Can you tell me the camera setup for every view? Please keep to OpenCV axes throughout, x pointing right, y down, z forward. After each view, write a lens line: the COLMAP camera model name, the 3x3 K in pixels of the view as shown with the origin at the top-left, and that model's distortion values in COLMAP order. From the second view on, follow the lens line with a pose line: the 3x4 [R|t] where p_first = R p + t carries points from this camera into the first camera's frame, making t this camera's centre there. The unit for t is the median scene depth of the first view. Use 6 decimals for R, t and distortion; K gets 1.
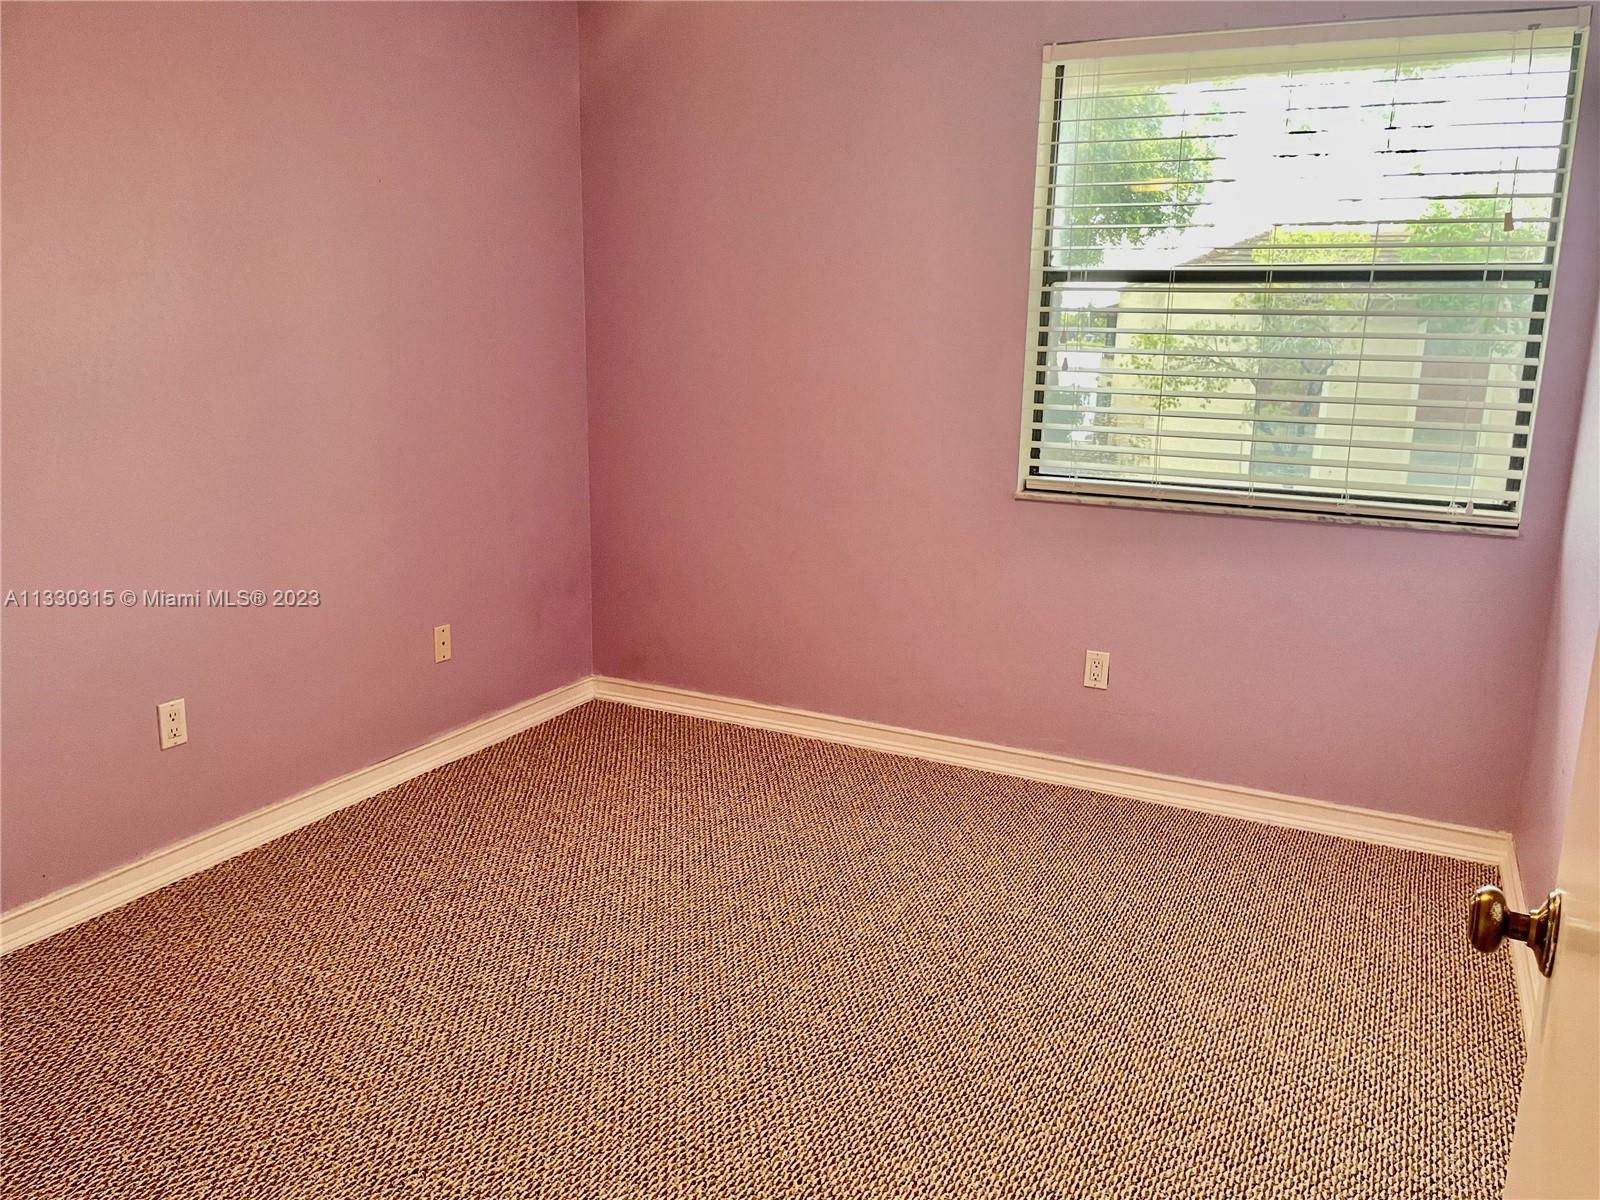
lens RADIAL K [[1206.0, 0, 800.0], [0, 1206.0, 600.0], [0, 0, 1]] dist [0.046268, -0.100380]
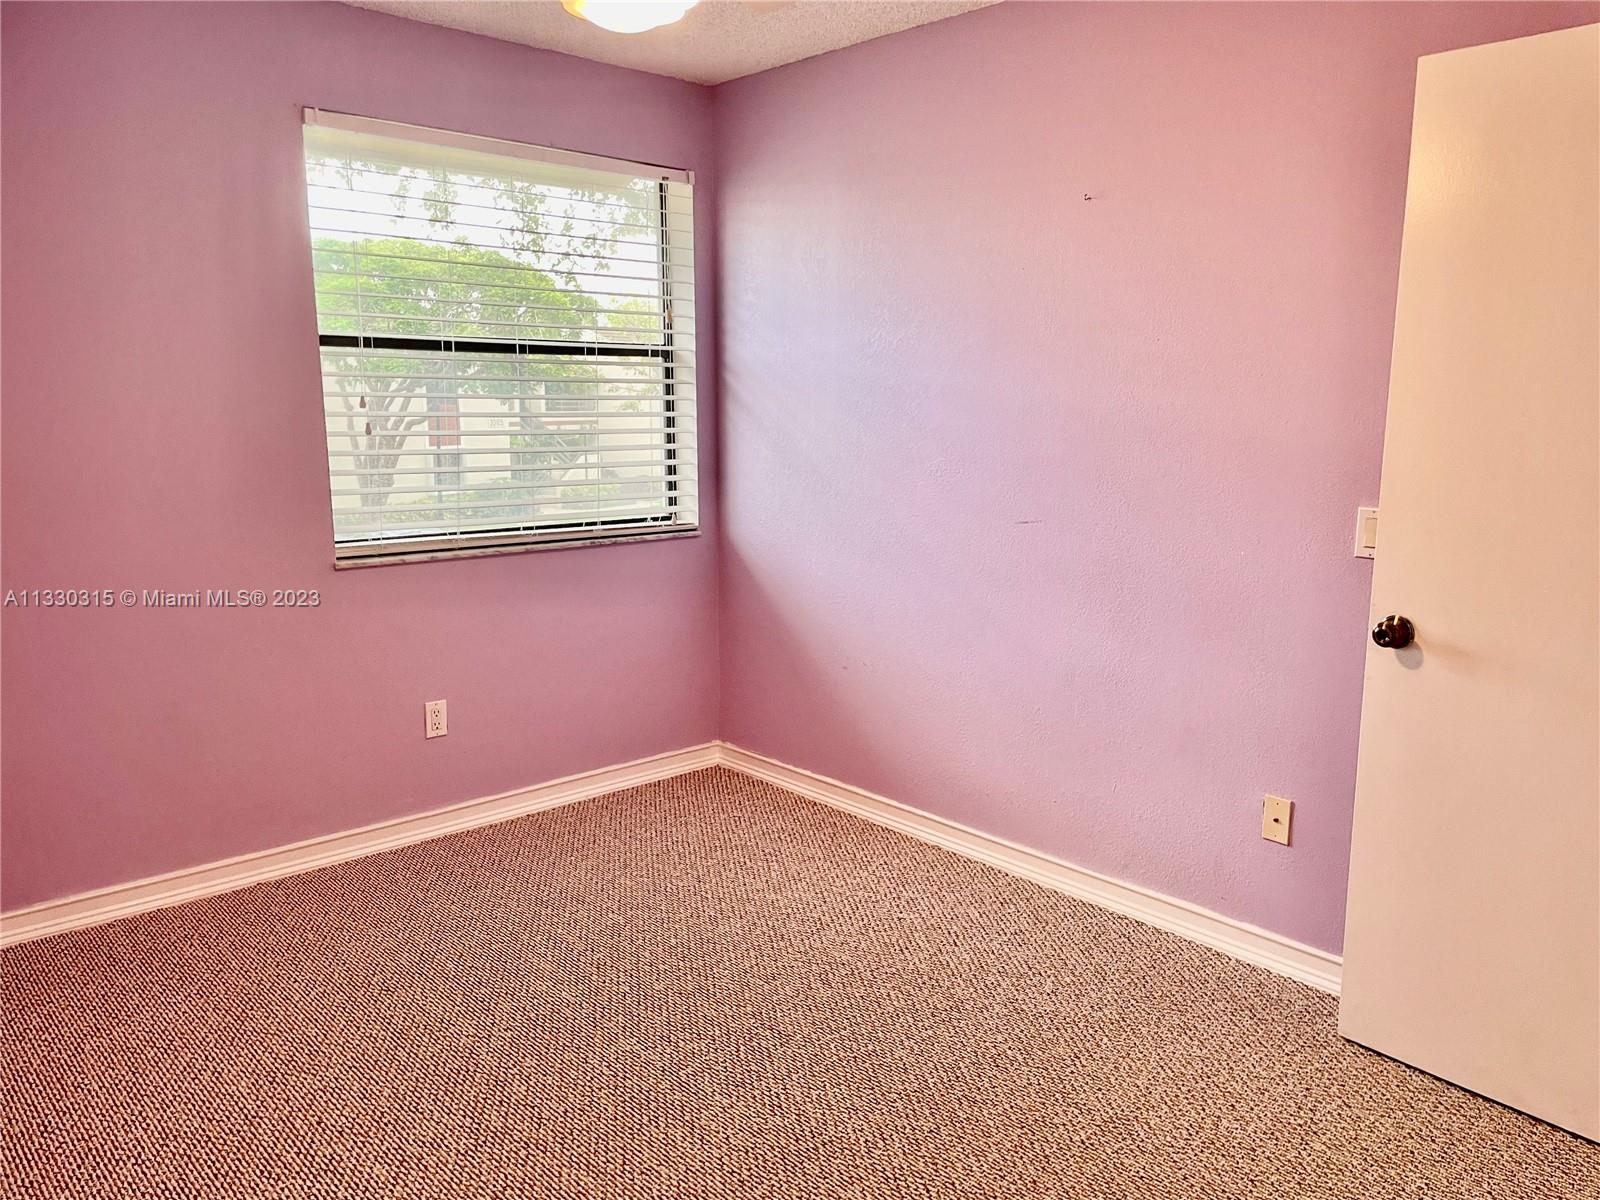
lens RADIAL K [[1231.8, 0, 777.8], [0, 1231.8, 605.6], [0, 0, 1]] dist [0.054901, -0.006362]
pose [[0.349069, -0.169125, 0.921709, -0.674566], [0.208973, 0.972860, 0.099369, -0.088898], [-0.913499, 0.157926, 0.374938, 0.348926]]
